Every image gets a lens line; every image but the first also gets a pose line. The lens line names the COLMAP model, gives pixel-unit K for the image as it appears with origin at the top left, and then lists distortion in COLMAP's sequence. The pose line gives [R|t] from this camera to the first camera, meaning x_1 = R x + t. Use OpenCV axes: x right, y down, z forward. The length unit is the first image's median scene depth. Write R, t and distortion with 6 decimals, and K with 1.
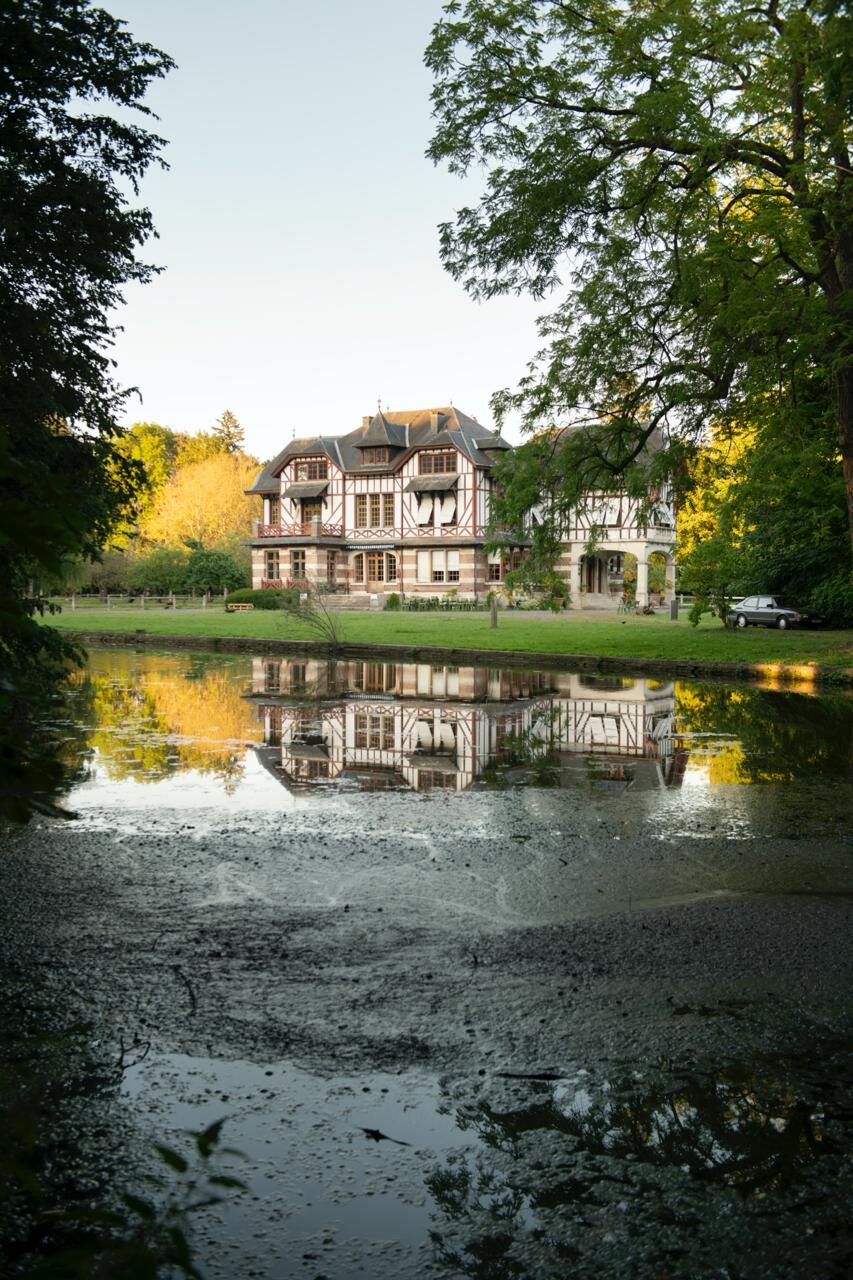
lens RADIAL K [[1357.6, 0, 426.2], [0, 1357.6, 639.9], [0, 0, 1]] dist [0.061665, 0.000000]
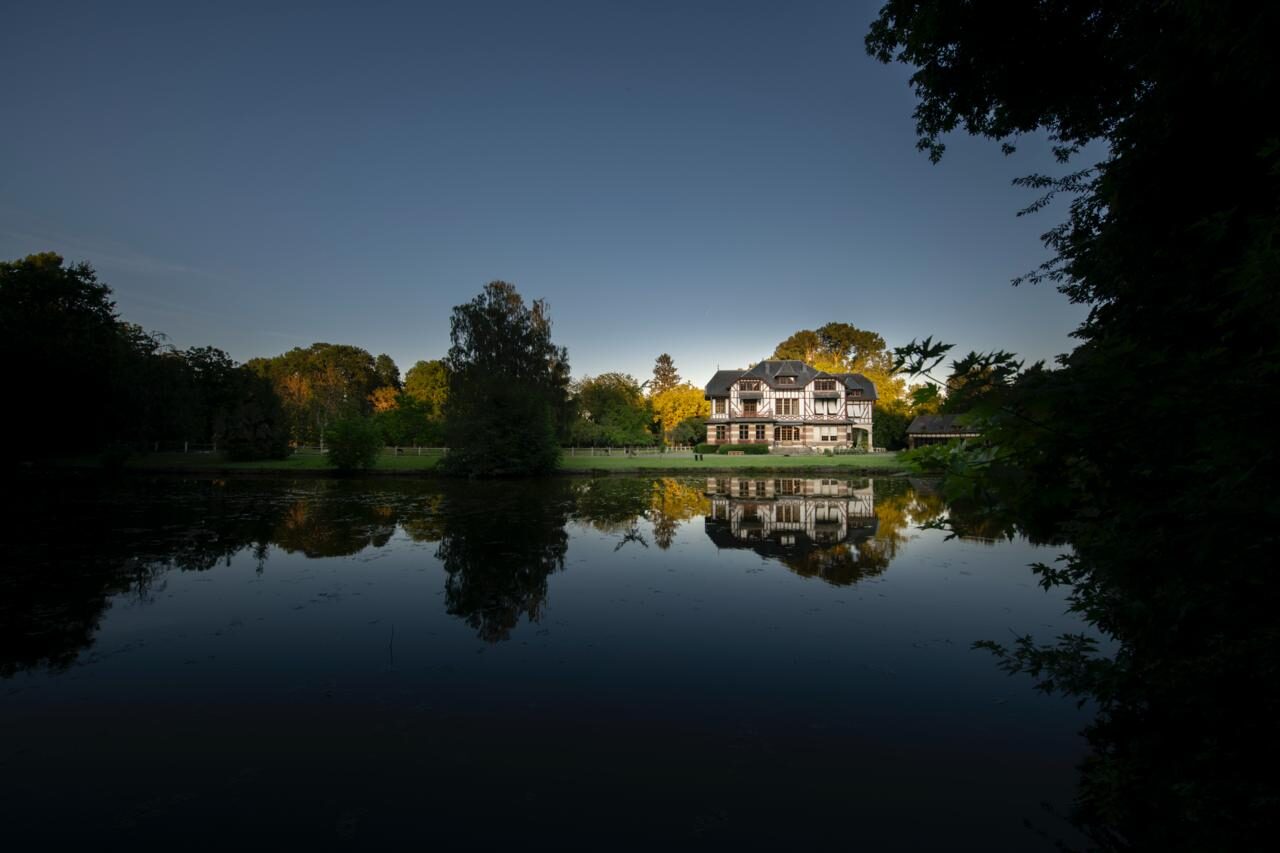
lens RADIAL K [[527.4, 0, 642.3], [0, 527.4, 420.6], [0, 0, 1]] dist [-0.009064, -0.003979]
pose [[0.894403, 0.023939, 0.446620, -0.607251], [0.011960, 0.996929, -0.077387, -0.013957], [-0.447101, 0.074557, 0.891371, 0.386754]]
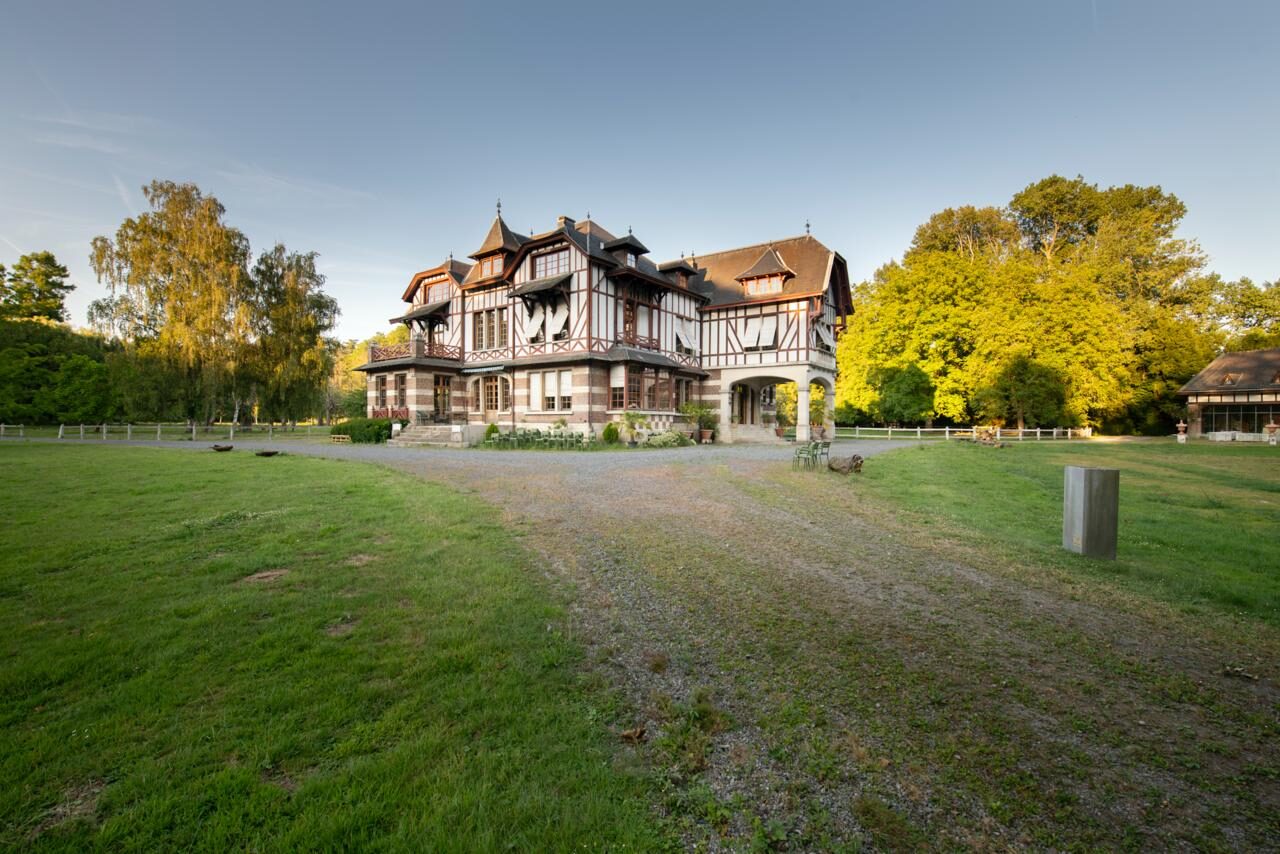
lens RADIAL K [[527.4, 0, 635.2], [0, 527.4, 424.2], [0, 0, 1]] dist [-0.009064, -0.003979]
pose [[0.996767, 0.005170, -0.080185, 0.082855], [-0.007466, 0.999570, -0.028362, -0.025725], [0.080003, 0.028868, 0.996376, 0.685126]]
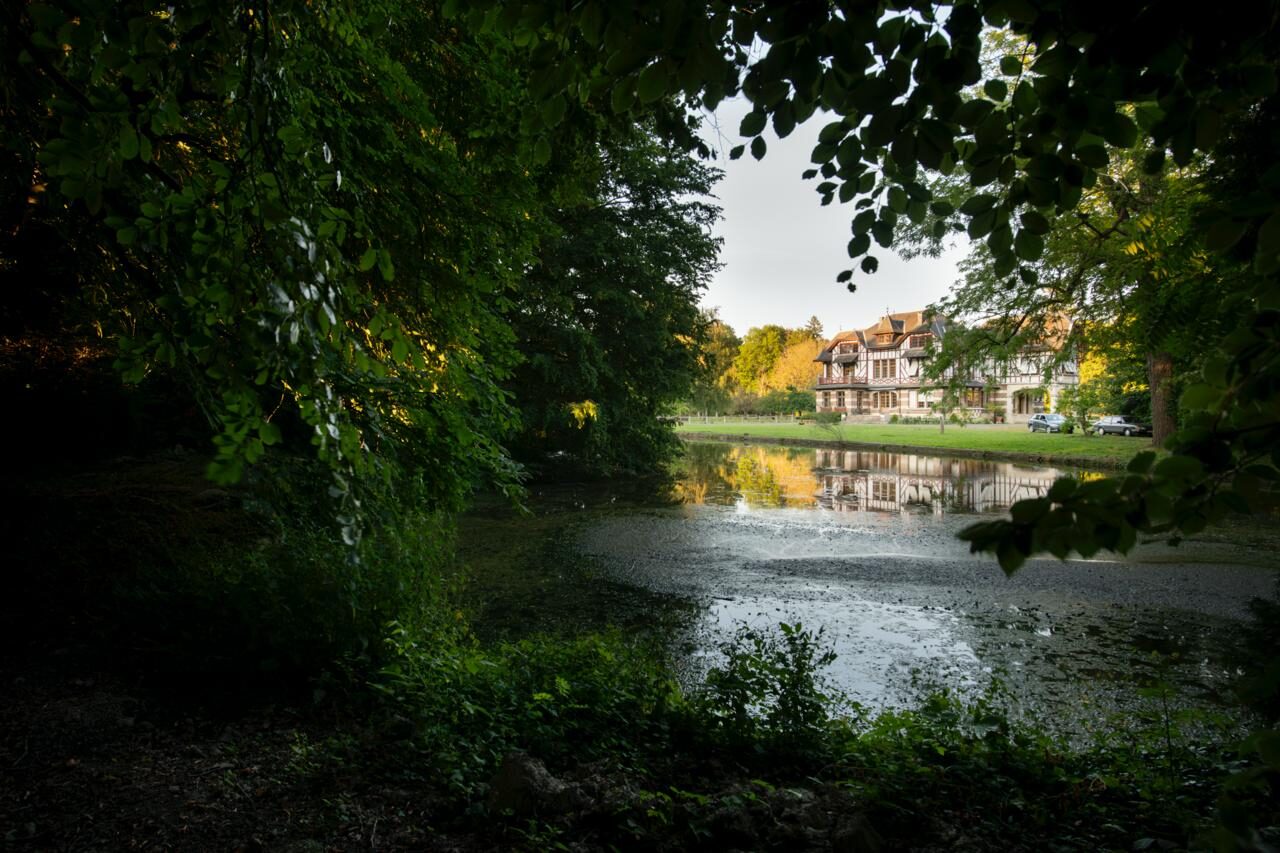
lens RADIAL K [[735.0, 0, 634.9], [0, 735.0, 419.6], [0, 0, 1]] dist [-0.001656, 0.000520]
pose [[0.922336, 0.000613, -0.386389, 0.034297], [-0.010796, 0.999649, -0.024185, -0.000020], [0.386239, 0.026478, 0.922019, -0.030682]]
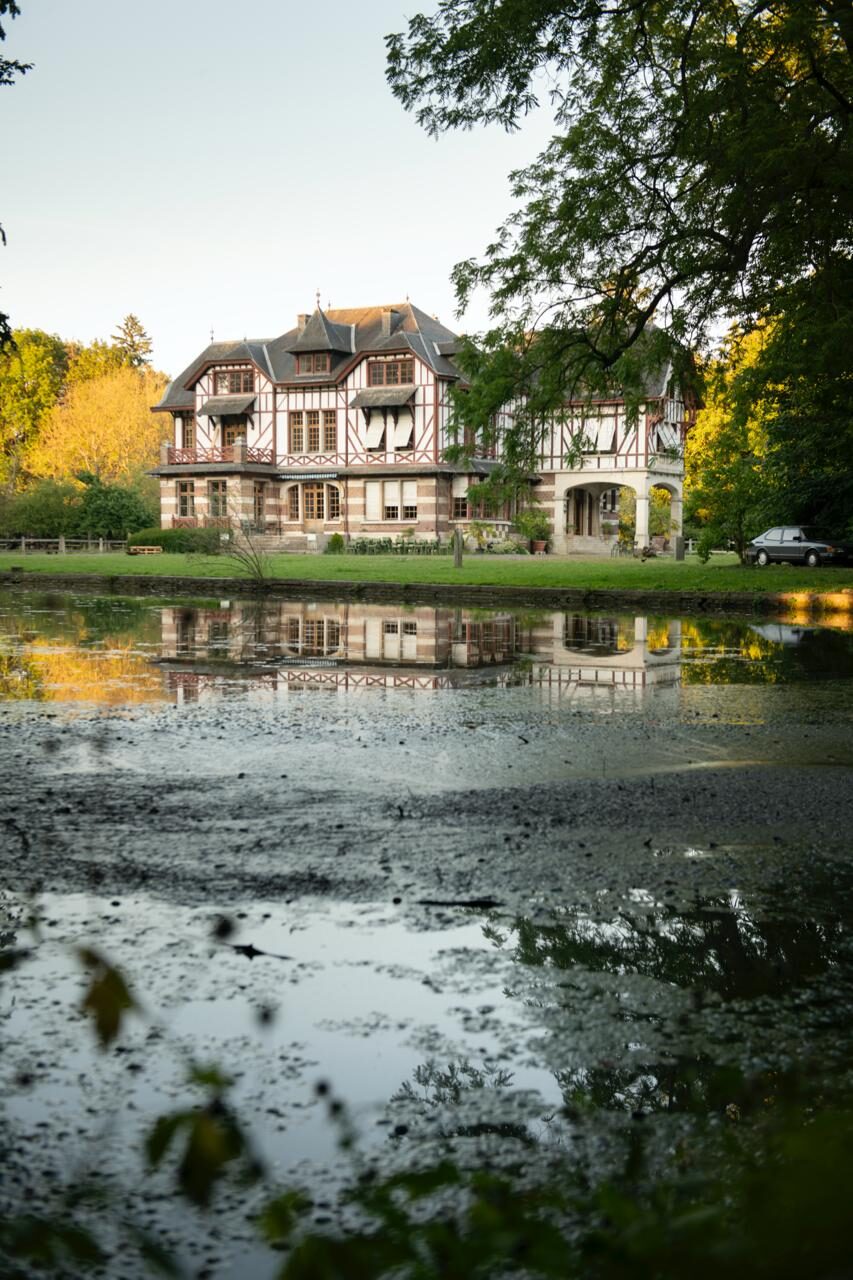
lens RADIAL K [[1662.3, 0, 427.6], [0, 1662.3, 636.8], [0, 0, 1]] dist [0.127025, 0.000000]
pose [[0.999597, 0.000254, 0.028379, 0.002279], [-0.000709, 0.999871, 0.016037, 0.011157], [-0.028372, -0.016051, 0.999469, 0.005005]]
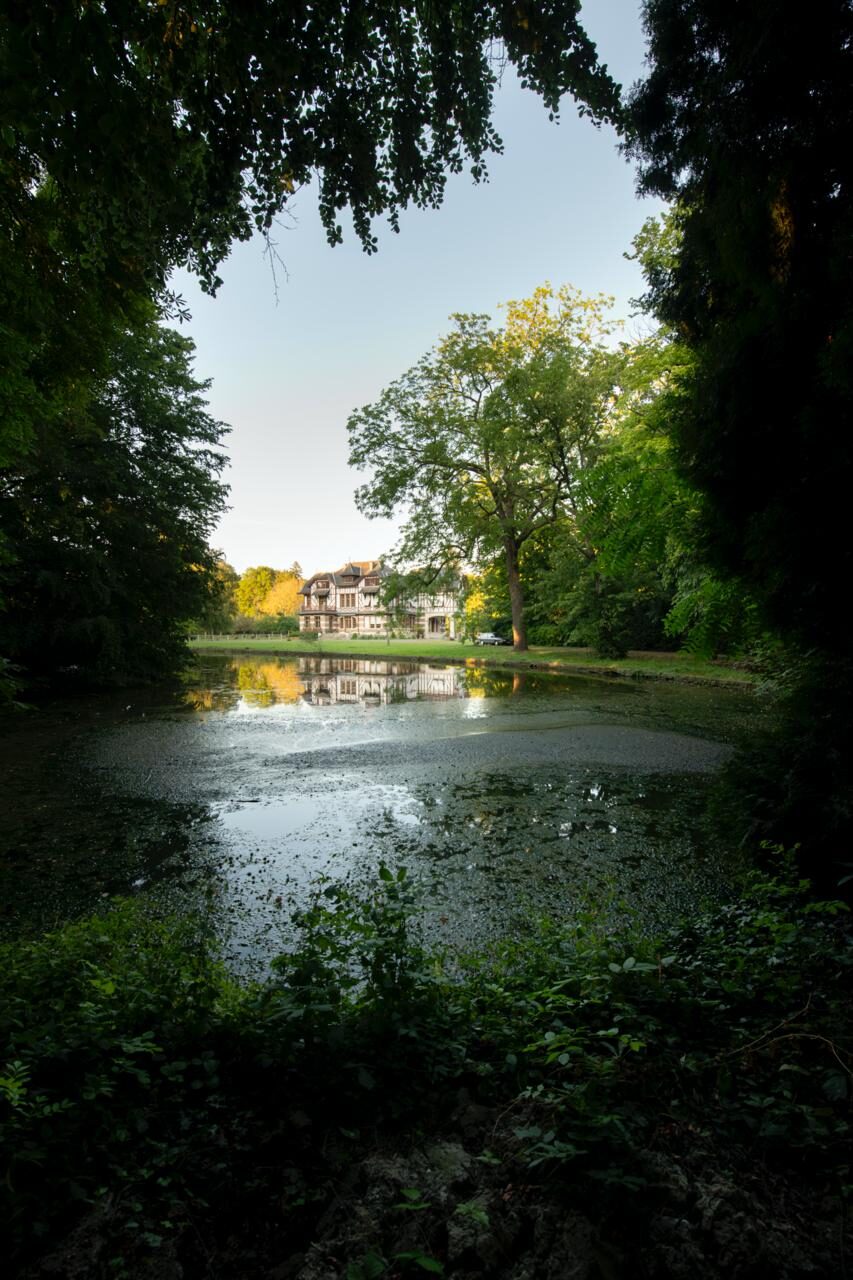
lens RADIAL K [[542.6, 0, 412.2], [0, 542.6, 633.2], [0, 0, 1]] dist [-0.001579, -0.001246]
pose [[0.998402, -0.008378, 0.055878, 0.024760], [0.010304, 0.999360, -0.034267, 0.001538], [-0.055555, 0.034788, 0.997849, -0.008665]]
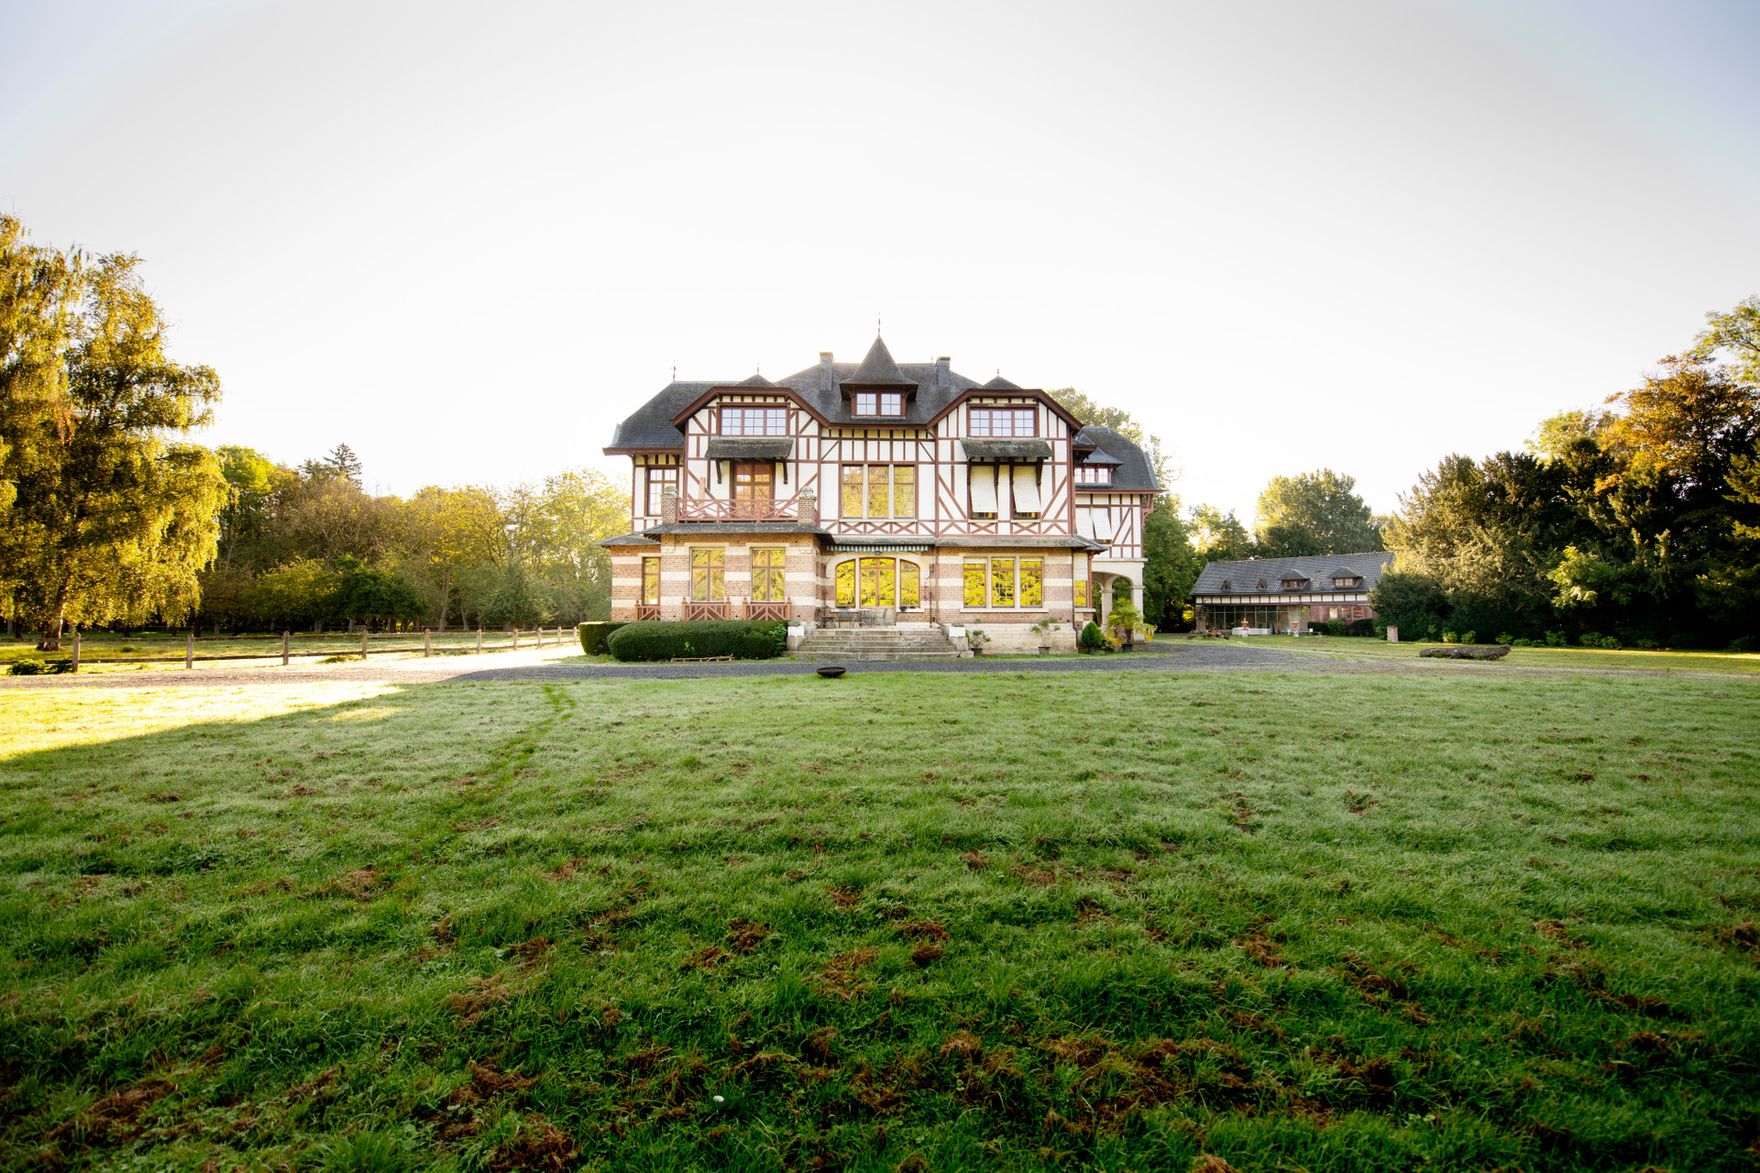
lens RADIAL K [[725.2, 0, 883.4], [0, 725.2, 583.3], [0, 0, 1]] dist [-0.009064, -0.003979]
pose [[0.835636, 0.028173, 0.548561, -0.218054], [0.020906, 0.996329, -0.083017, -0.026723], [-0.548886, 0.080840, 0.831979, 0.742083]]
